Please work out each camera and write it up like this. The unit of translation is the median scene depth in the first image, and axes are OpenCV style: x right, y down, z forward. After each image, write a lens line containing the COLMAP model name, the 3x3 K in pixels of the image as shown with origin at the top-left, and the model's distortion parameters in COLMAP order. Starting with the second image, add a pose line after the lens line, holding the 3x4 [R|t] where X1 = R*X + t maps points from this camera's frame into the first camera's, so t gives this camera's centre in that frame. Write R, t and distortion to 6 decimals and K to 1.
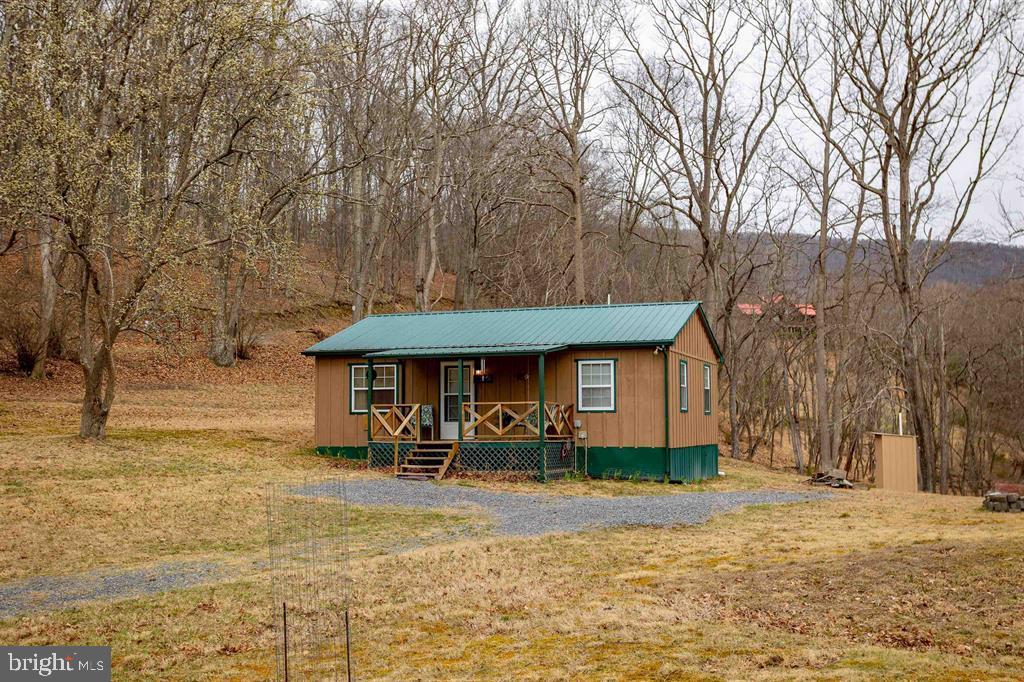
lens RADIAL K [[1166.2, 0, 512.0], [0, 1166.2, 341.0], [0, 0, 1]] dist [-0.022838, 0.024099]
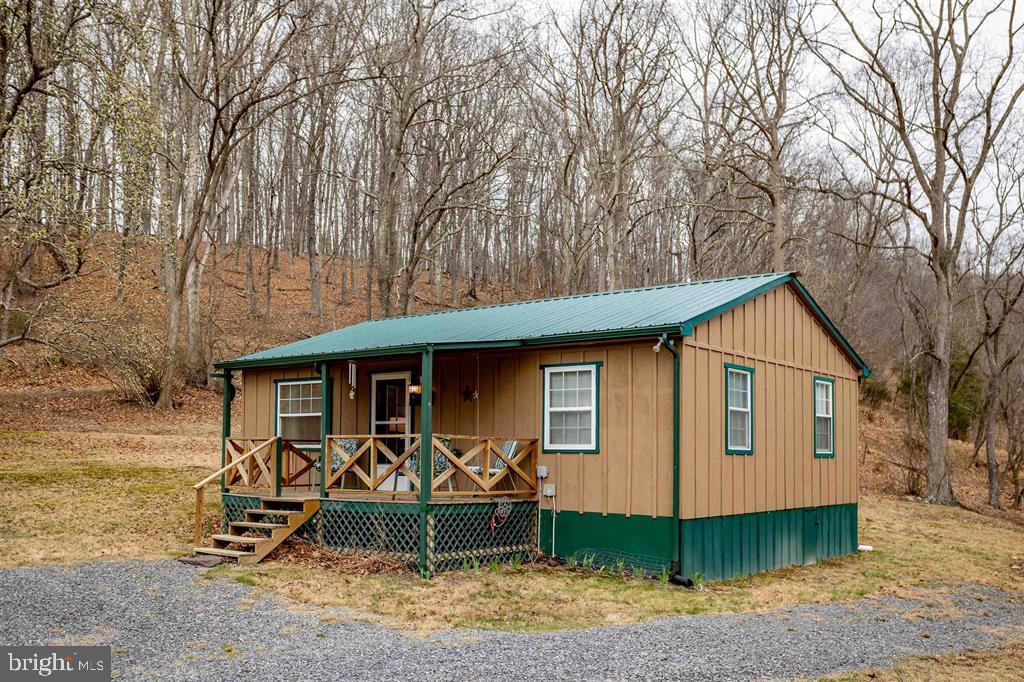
lens RADIAL K [[953.9, 0, 514.1], [0, 953.9, 408.9], [0, 0, 1]] dist [0.014473, 0.017737]
pose [[0.945734, -0.001809, -0.324936, 0.202289], [0.009299, 0.999726, 0.021498, 0.027792], [0.324808, -0.023353, 0.945492, 0.528607]]
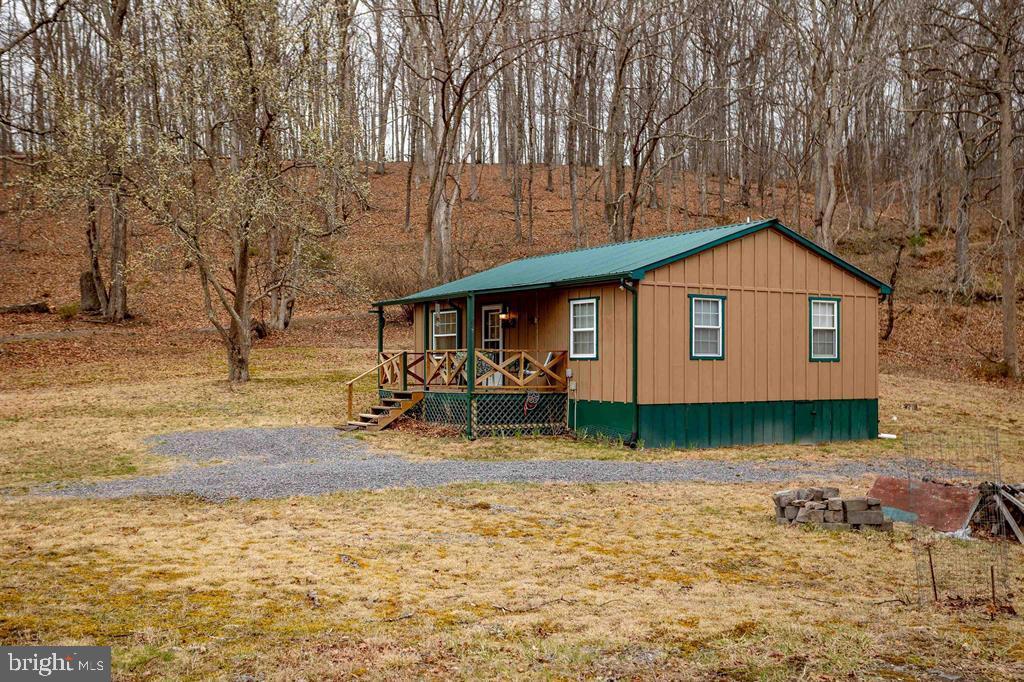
lens RADIAL K [[1057.1, 0, 512.0], [0, 1057.1, 341.0], [0, 0, 1]] dist [0.016279, 0.014955]
pose [[0.776987, -0.009500, -0.629444, 0.519086], [0.042157, 0.998427, 0.036970, 0.015999], [0.628103, -0.055261, 0.776166, 0.360683]]
